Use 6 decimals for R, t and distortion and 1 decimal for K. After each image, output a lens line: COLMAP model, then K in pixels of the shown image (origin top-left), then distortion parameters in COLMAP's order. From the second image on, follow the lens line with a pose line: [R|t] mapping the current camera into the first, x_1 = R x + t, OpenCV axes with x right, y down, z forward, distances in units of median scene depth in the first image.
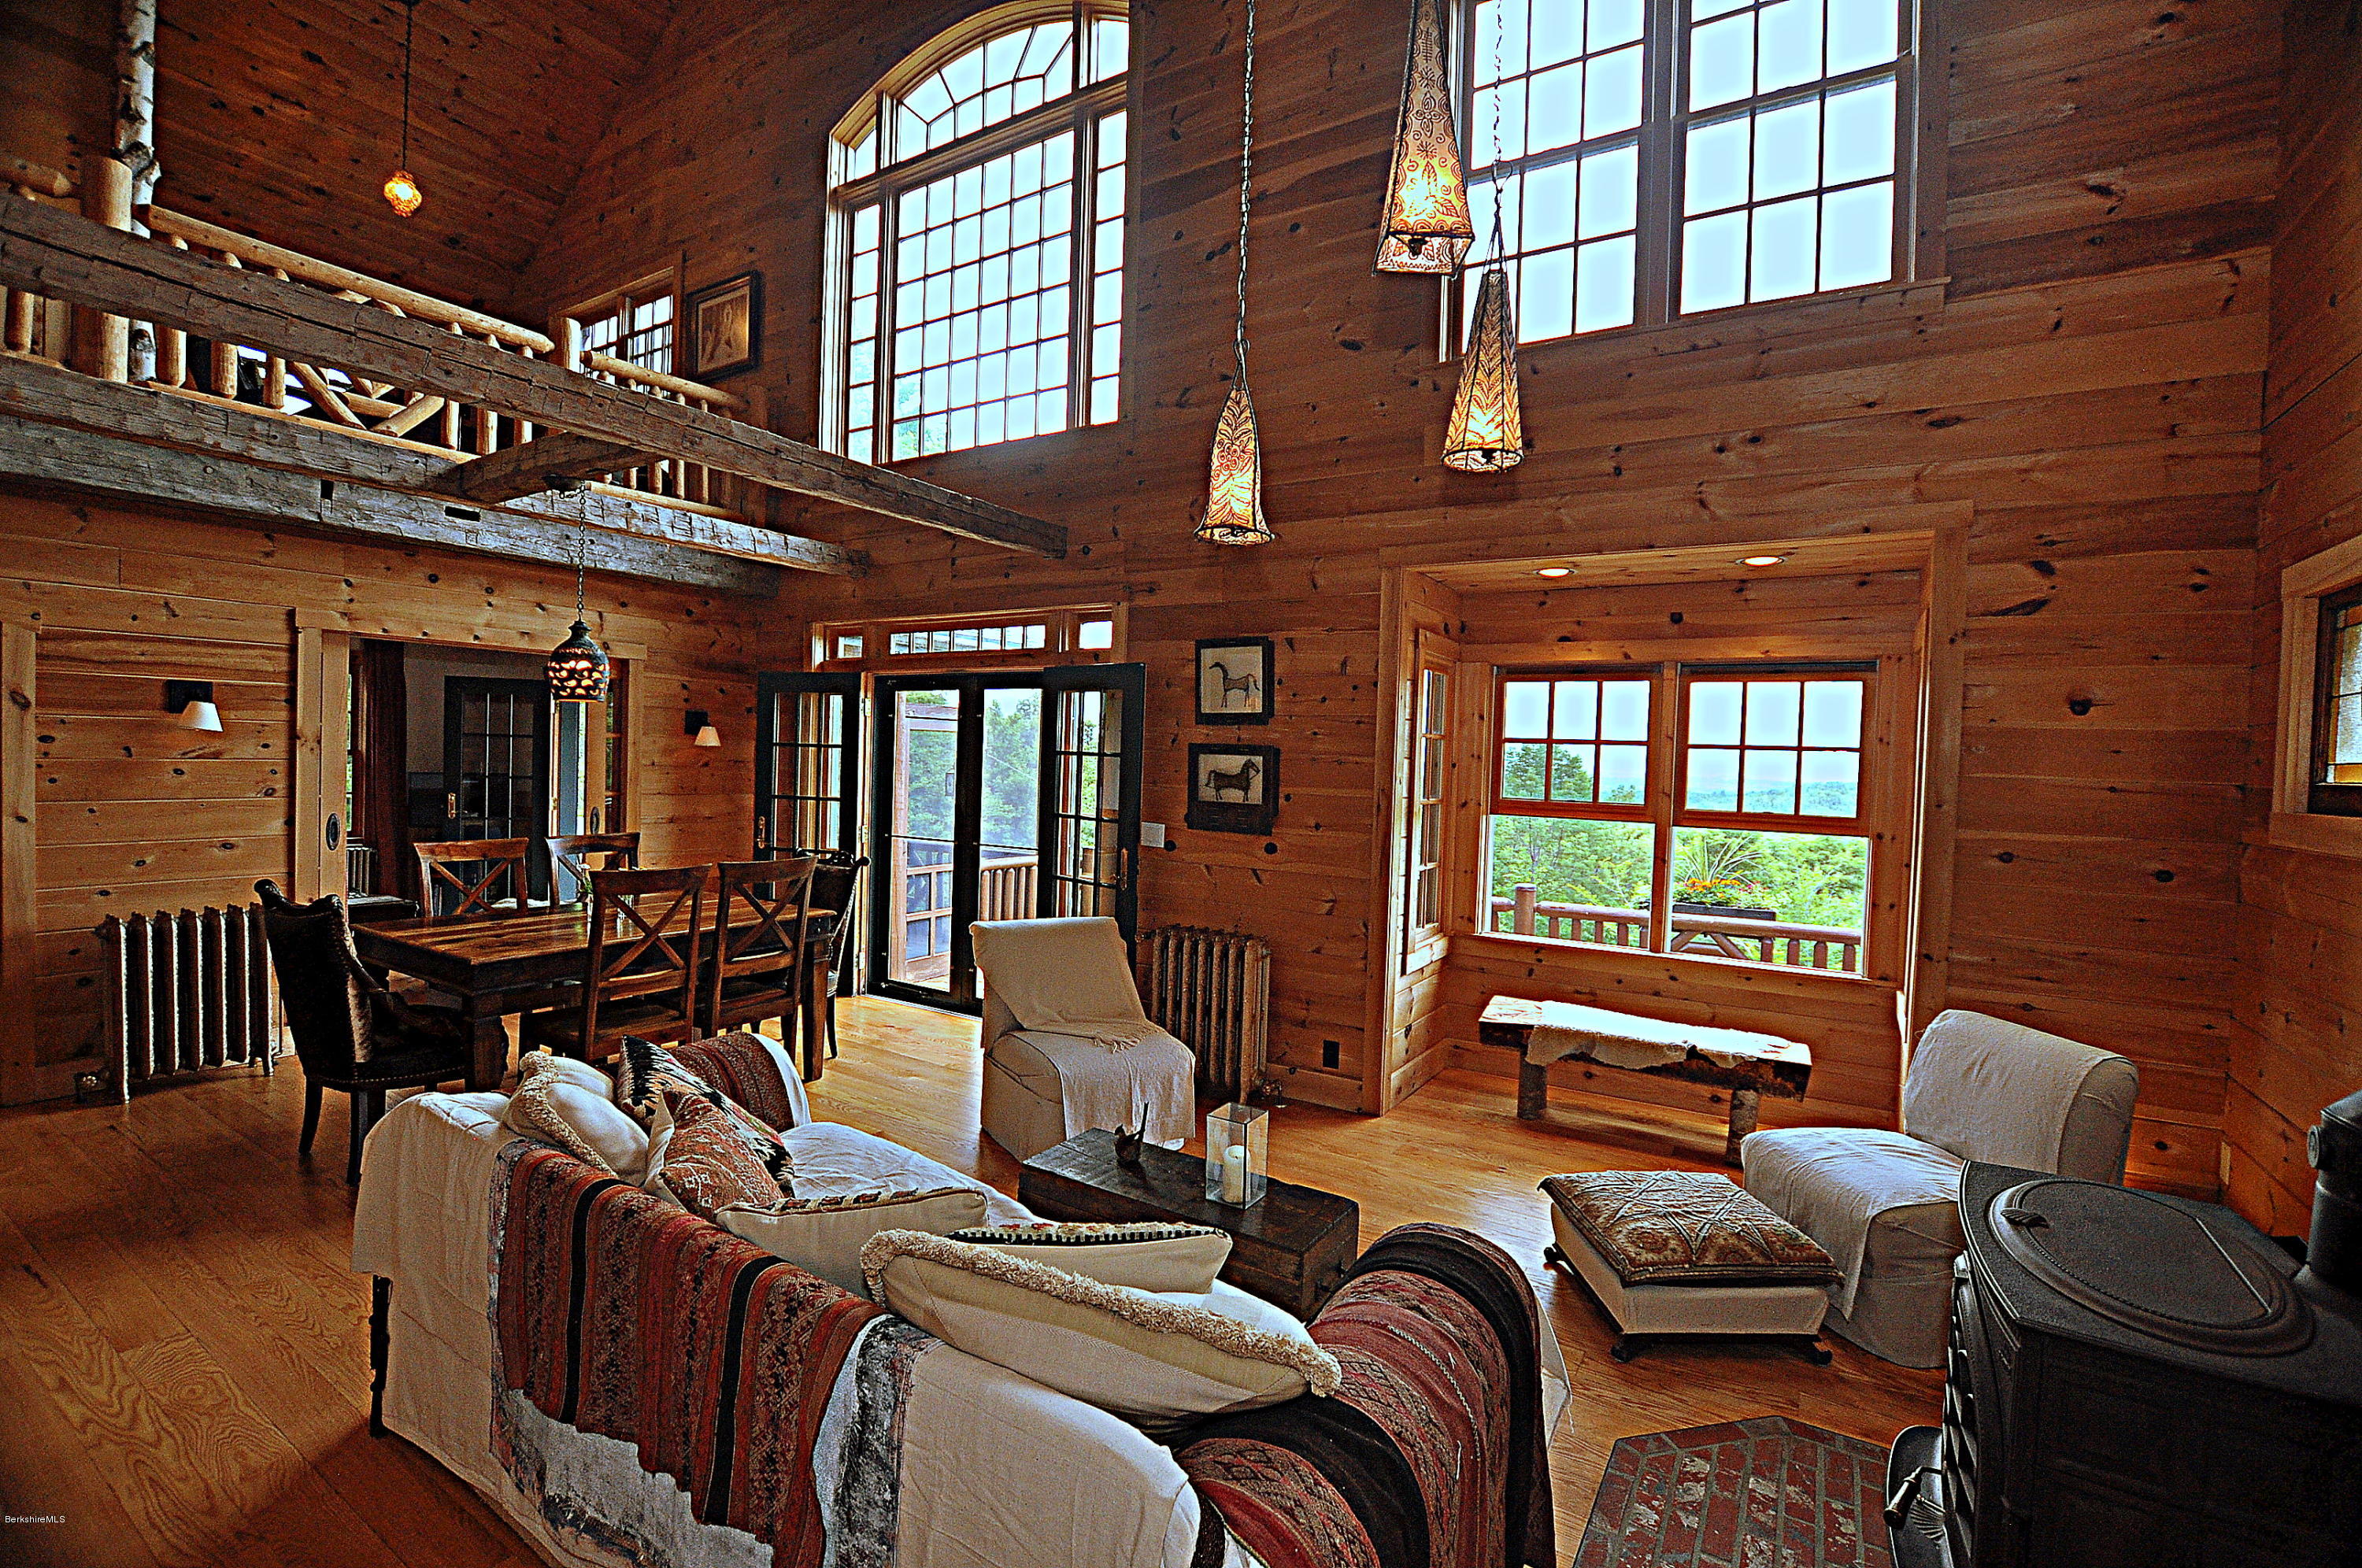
lens RADIAL K [[1037.5, 0, 1179.2], [0, 1037.5, 777.0], [0, 0, 1]] dist [-0.030508, 0.003719]
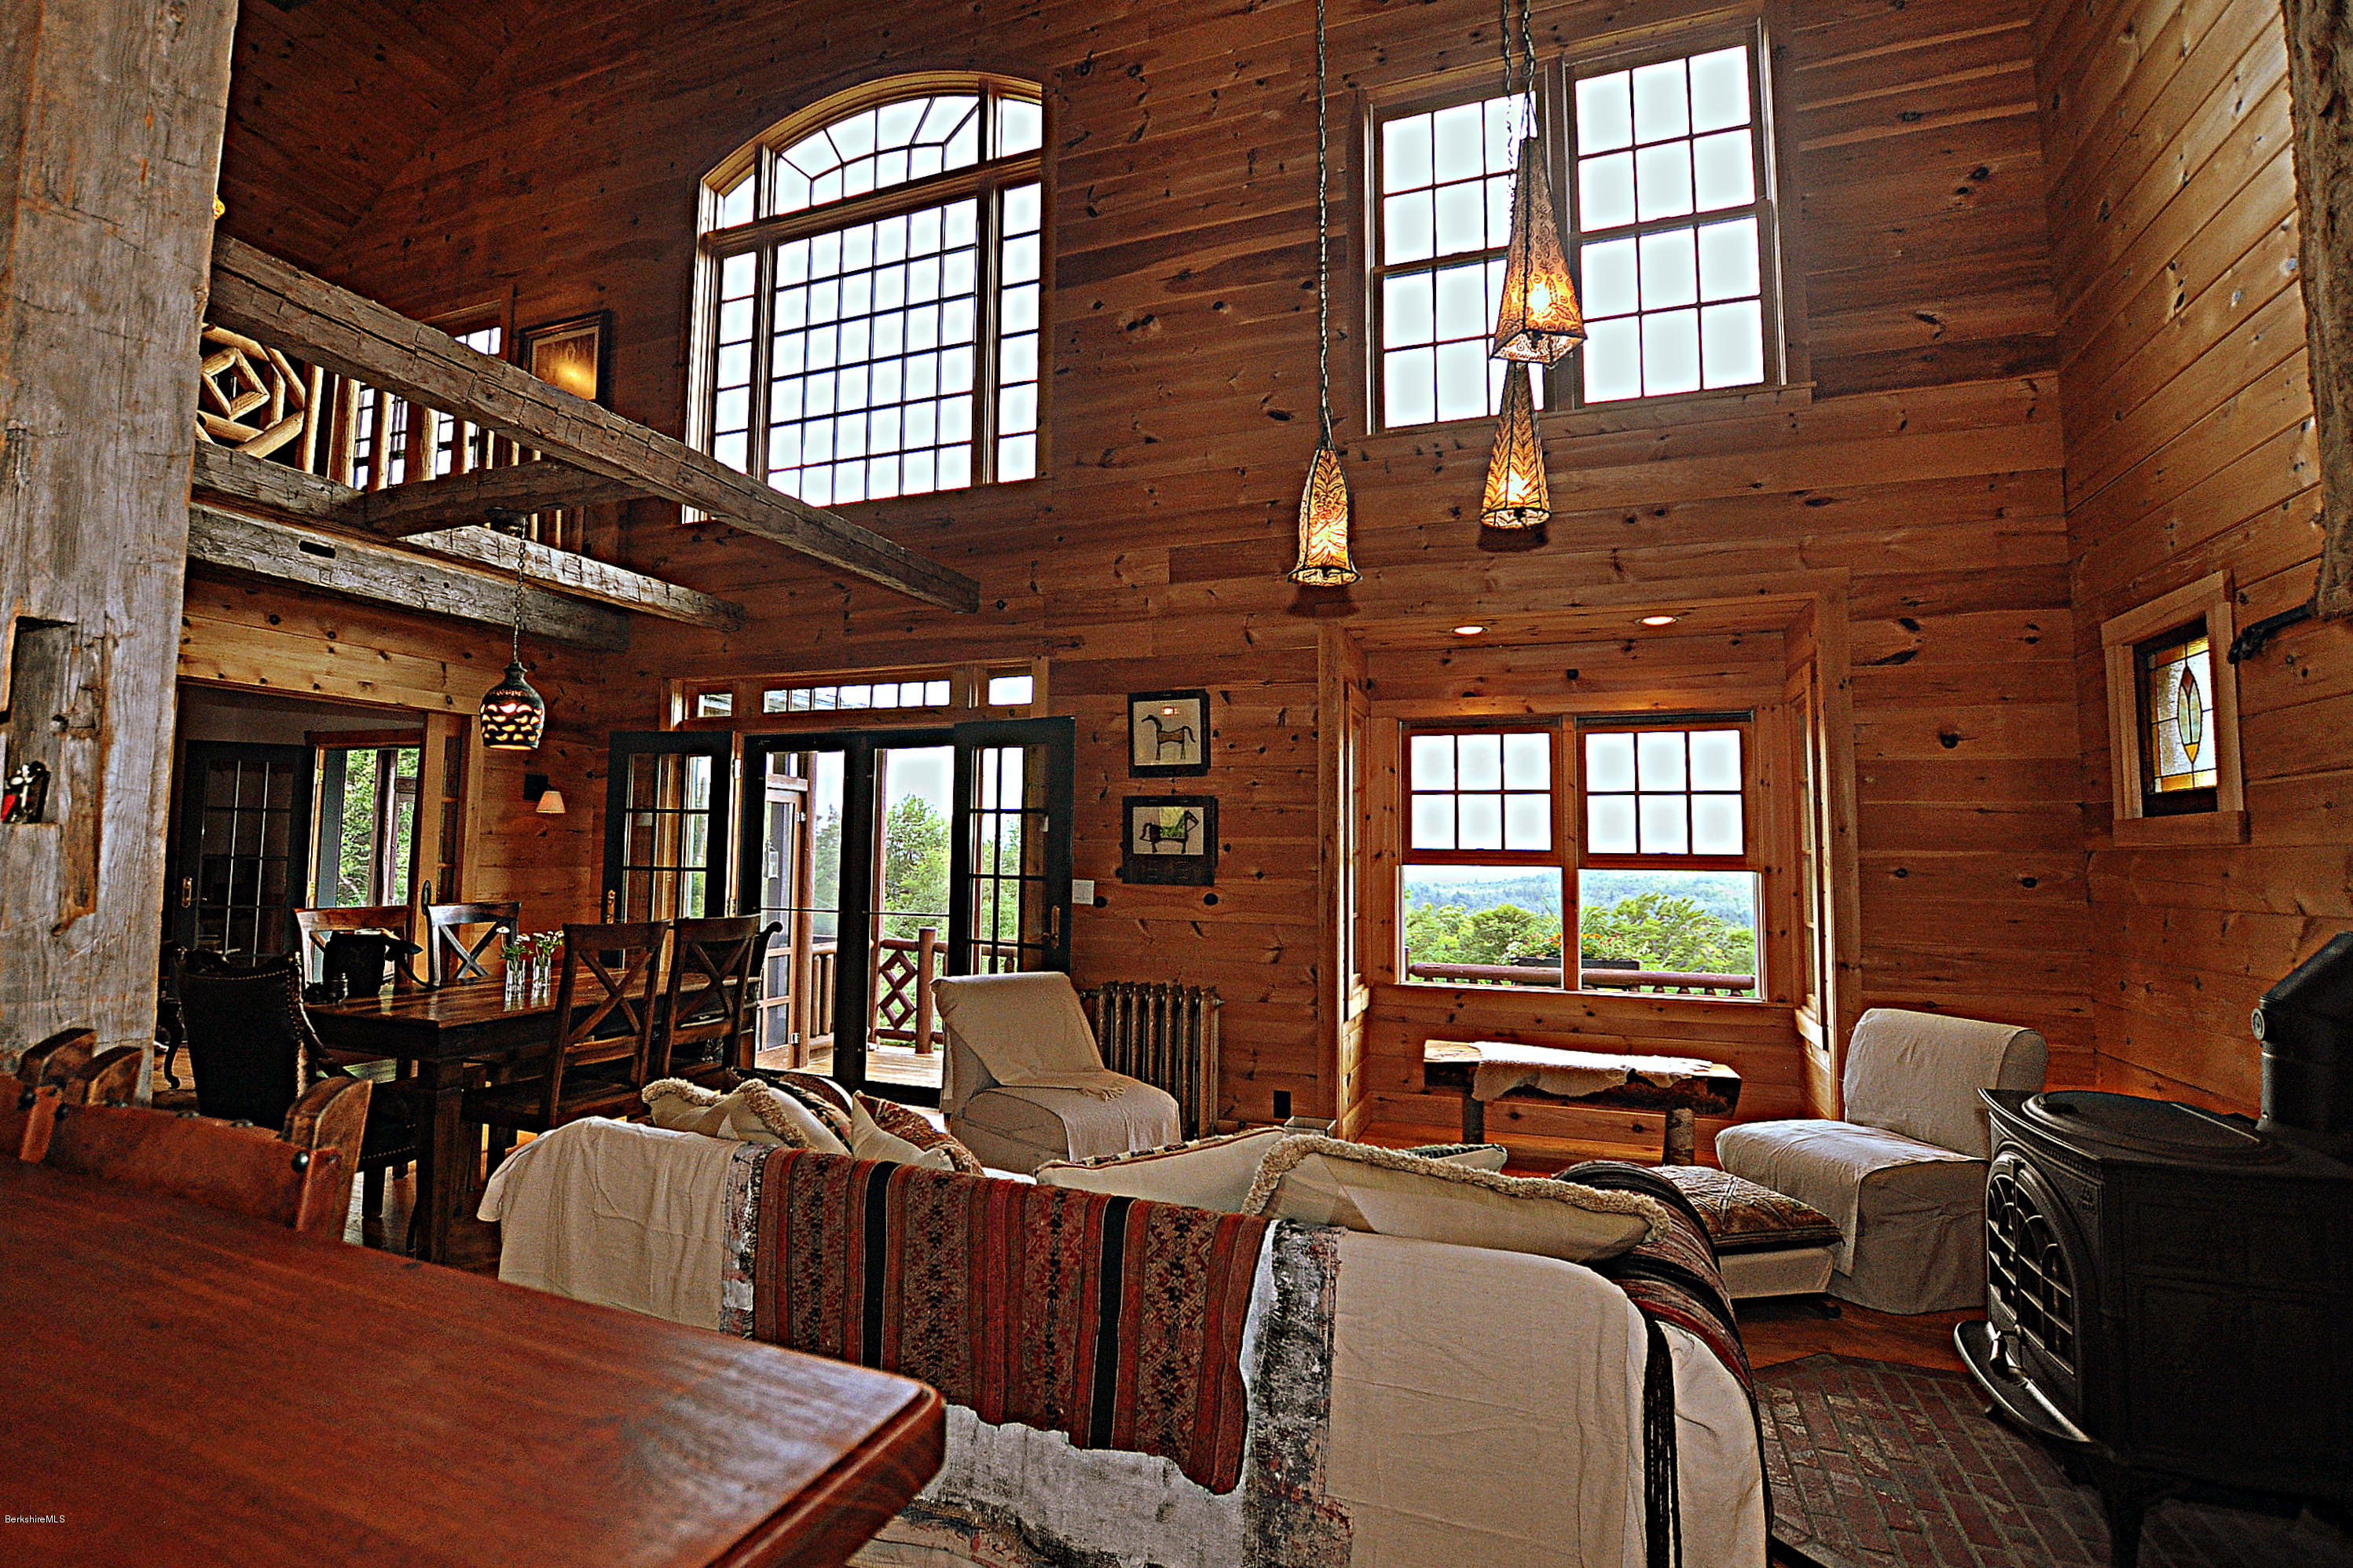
lens RADIAL K [[1140.8, 0, 1095.9], [0, 1140.8, 756.1], [0, 0, 1]] dist [-0.028562, 0.002477]
pose [[0.986168, -0.002773, 0.165724, -0.213606], [0.019813, 0.994663, -0.101254, 0.042834], [-0.164559, 0.103137, 0.980960, -0.077817]]
